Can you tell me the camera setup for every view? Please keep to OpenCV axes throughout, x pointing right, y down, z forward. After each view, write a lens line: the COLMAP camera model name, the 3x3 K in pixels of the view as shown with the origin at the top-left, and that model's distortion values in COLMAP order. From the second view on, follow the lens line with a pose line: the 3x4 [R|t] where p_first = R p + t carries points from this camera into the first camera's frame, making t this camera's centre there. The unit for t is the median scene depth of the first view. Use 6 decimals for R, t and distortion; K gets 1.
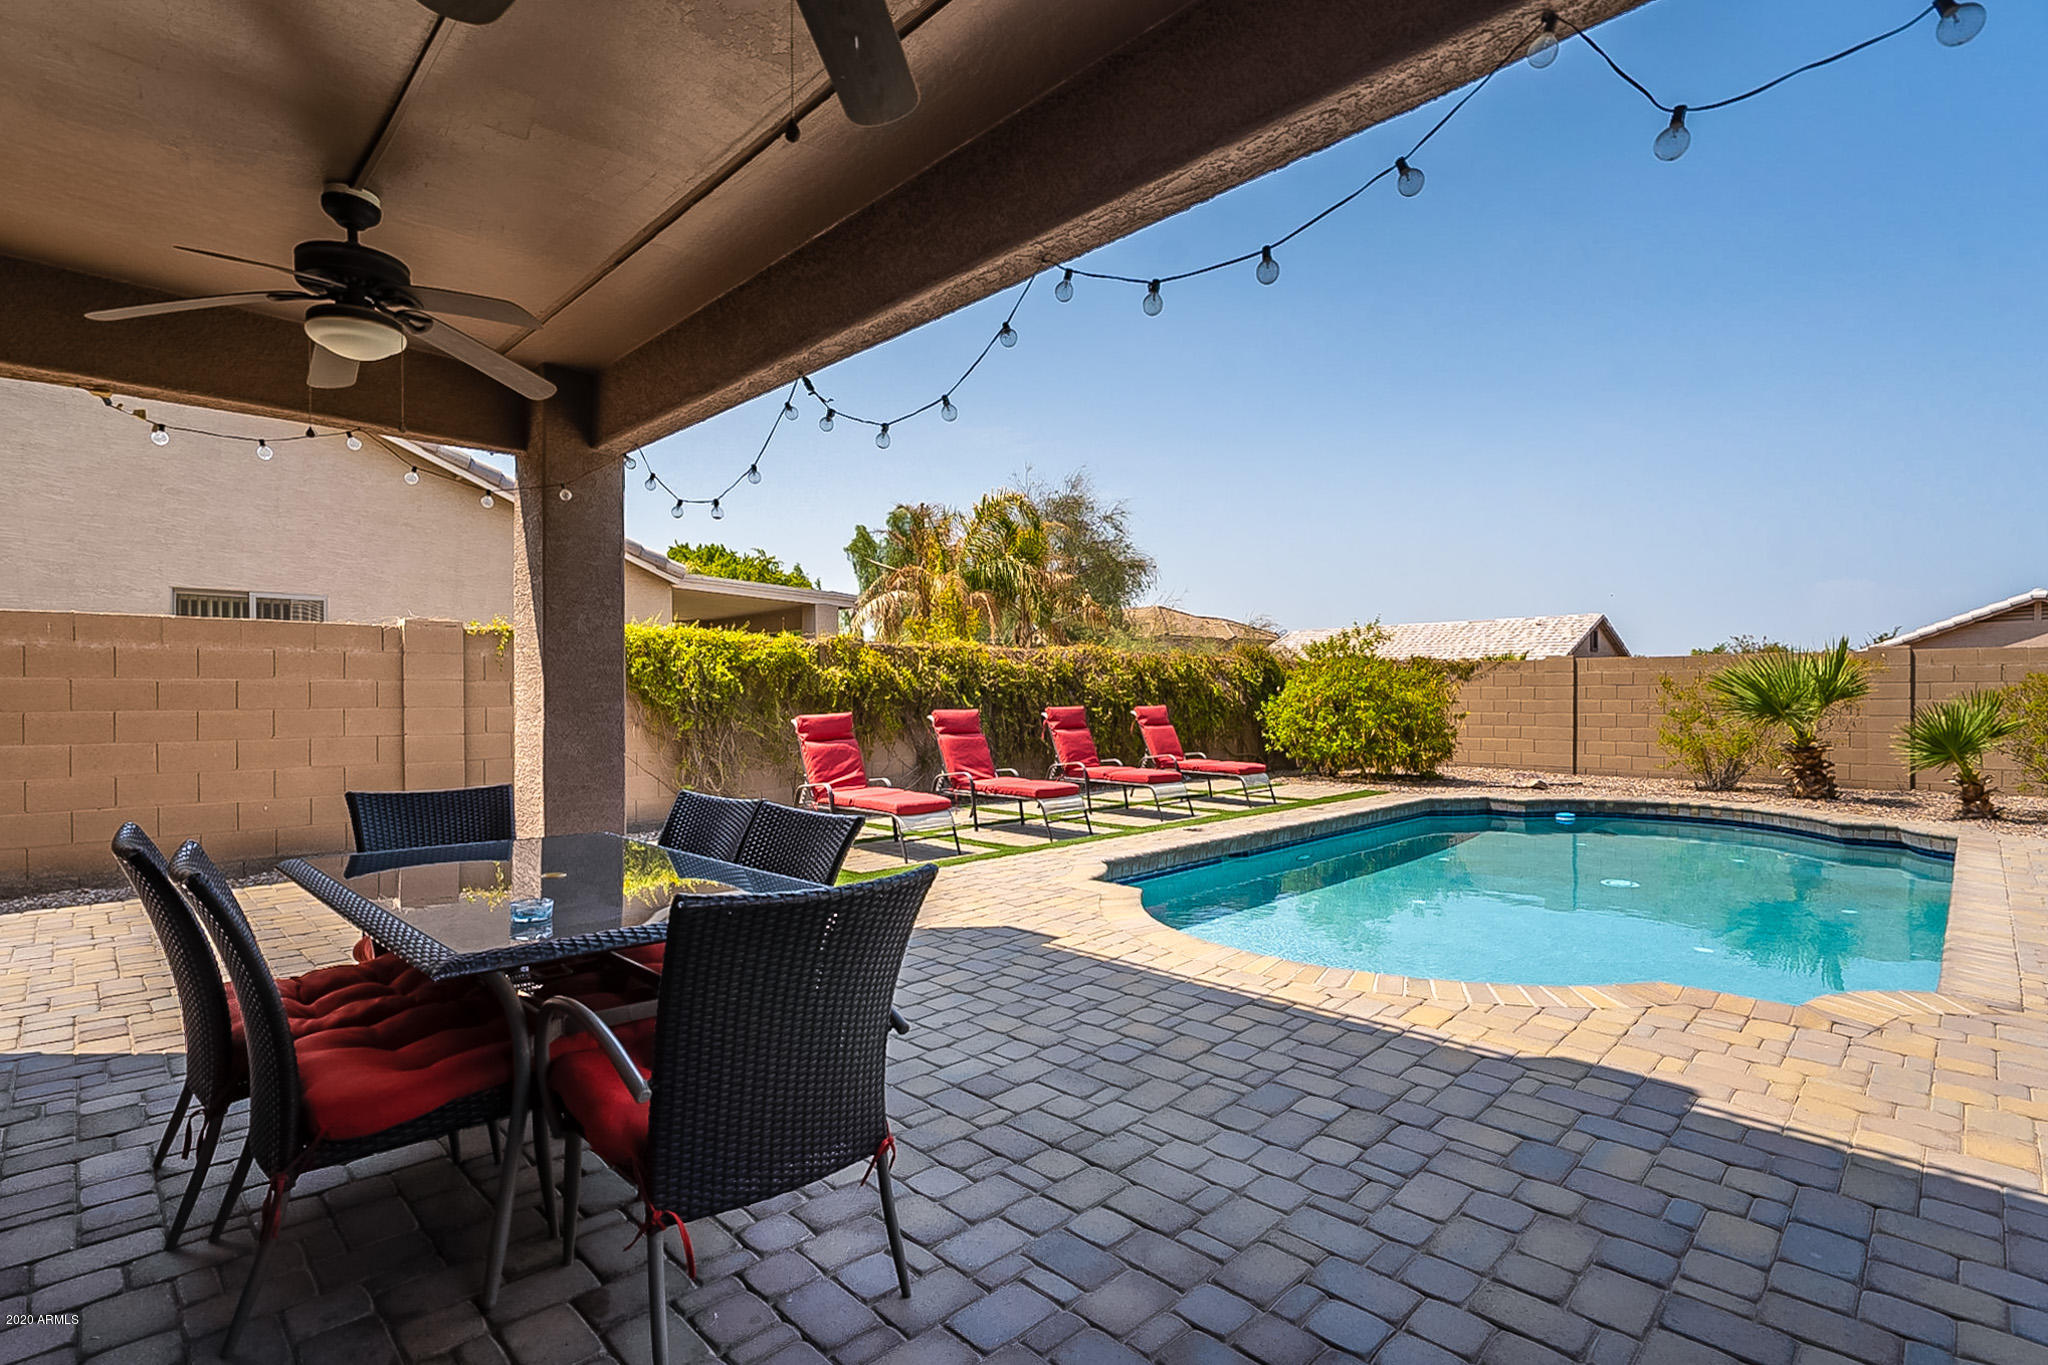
lens RADIAL K [[959.7, 0, 1020.6], [0, 959.7, 702.7], [0, 0, 1]] dist [-0.002513, -0.000215]
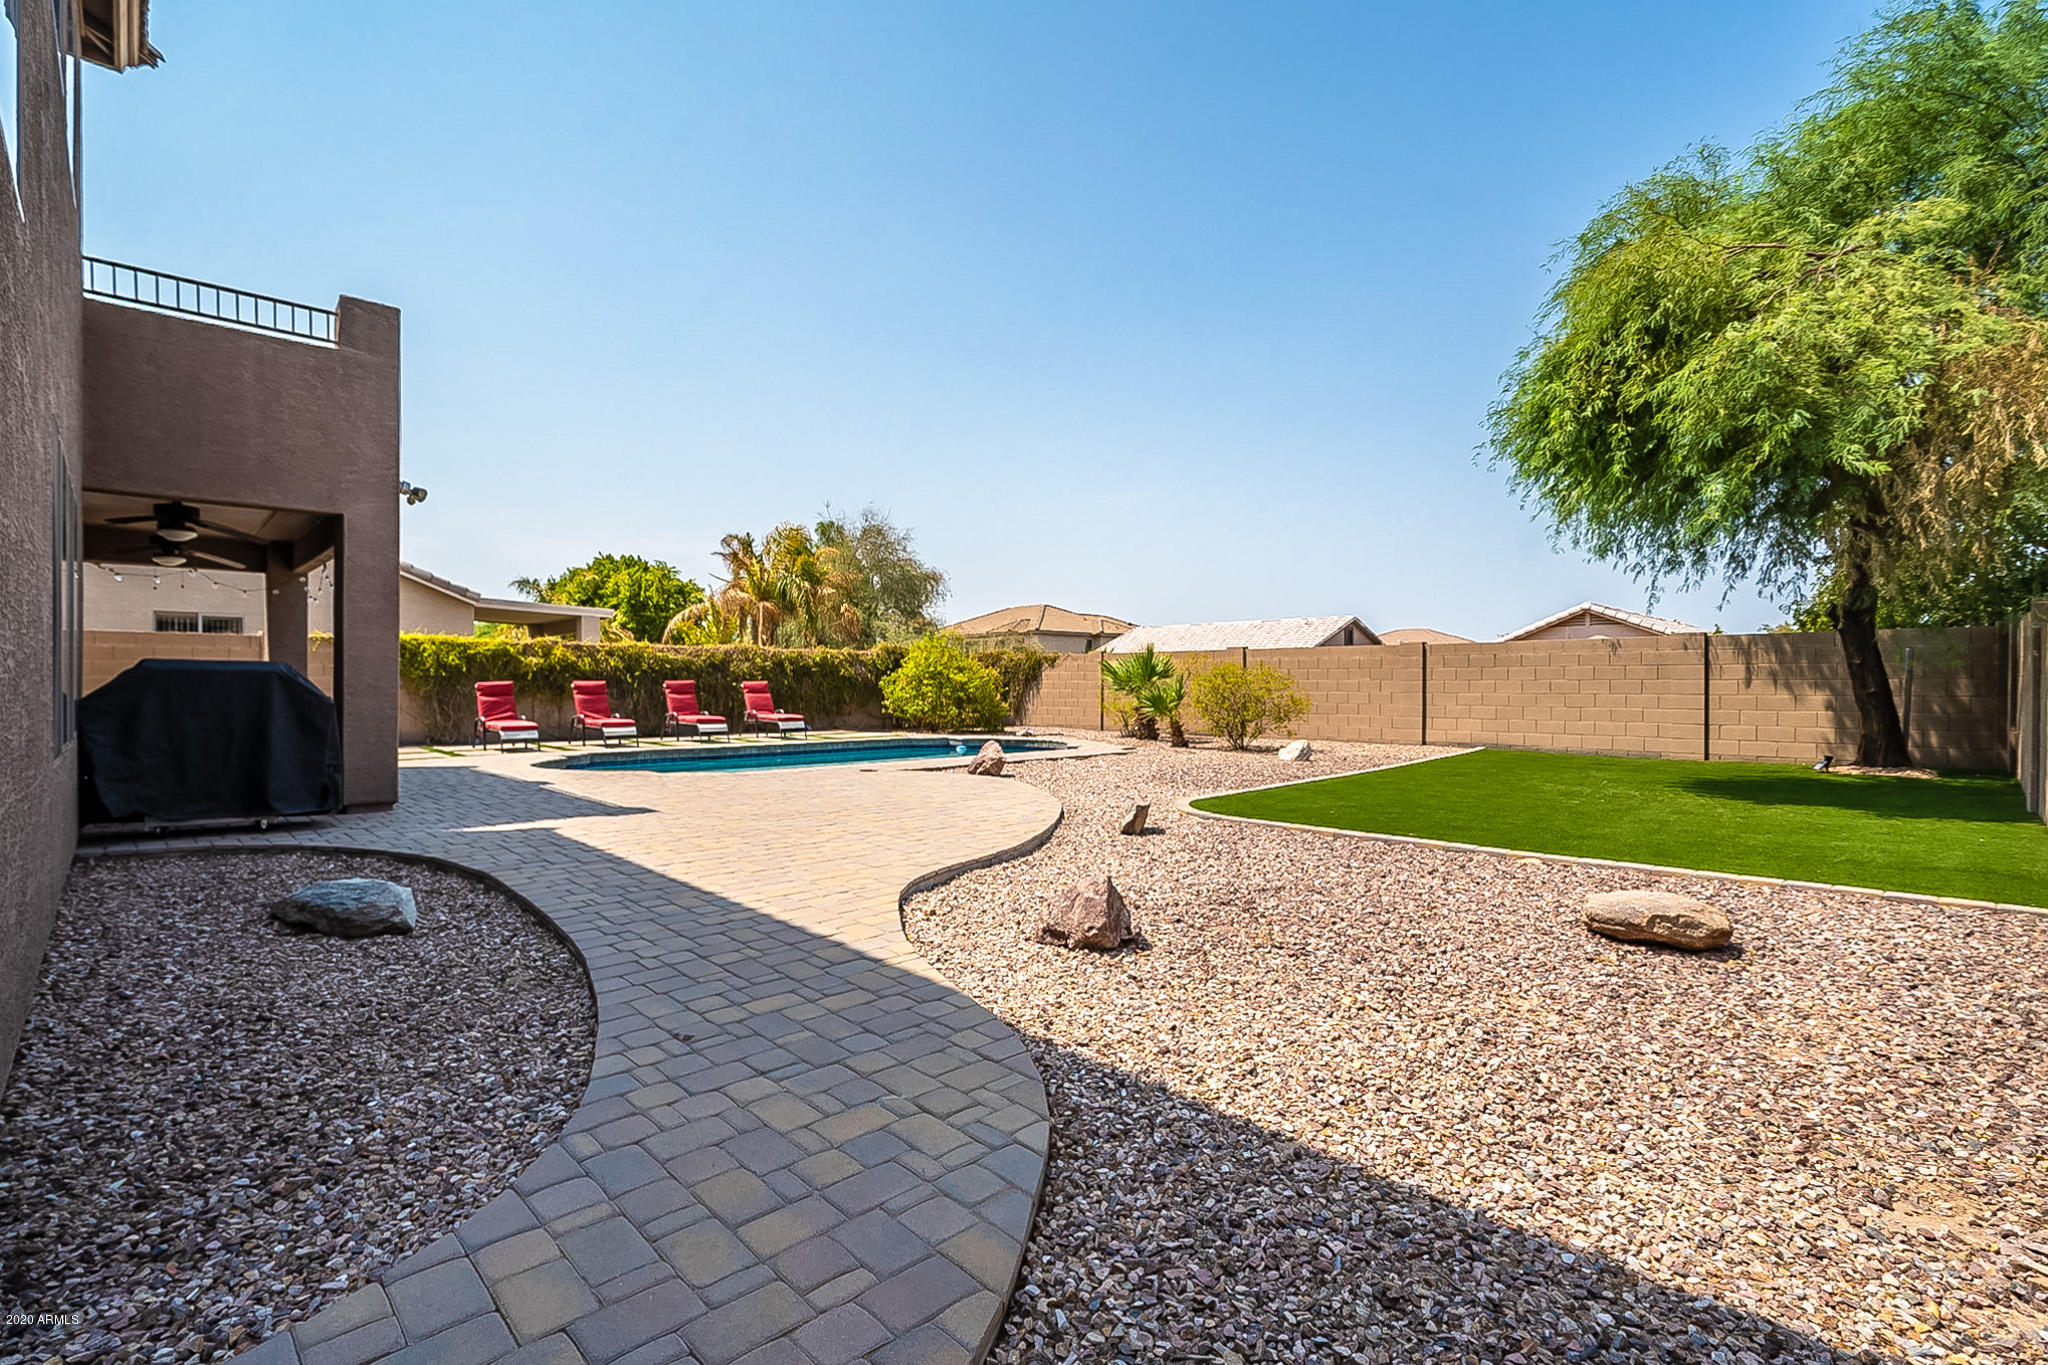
lens RADIAL K [[950.8, 0, 1024.0], [0, 950.8, 682.5], [0, 0, 1]] dist [0.001271, 0.000078]
pose [[0.999576, 0.003627, -0.028894, 0.629632], [-0.003873, 0.999957, -0.008456, 0.017074], [0.028862, 0.008564, 0.999547, -0.587351]]
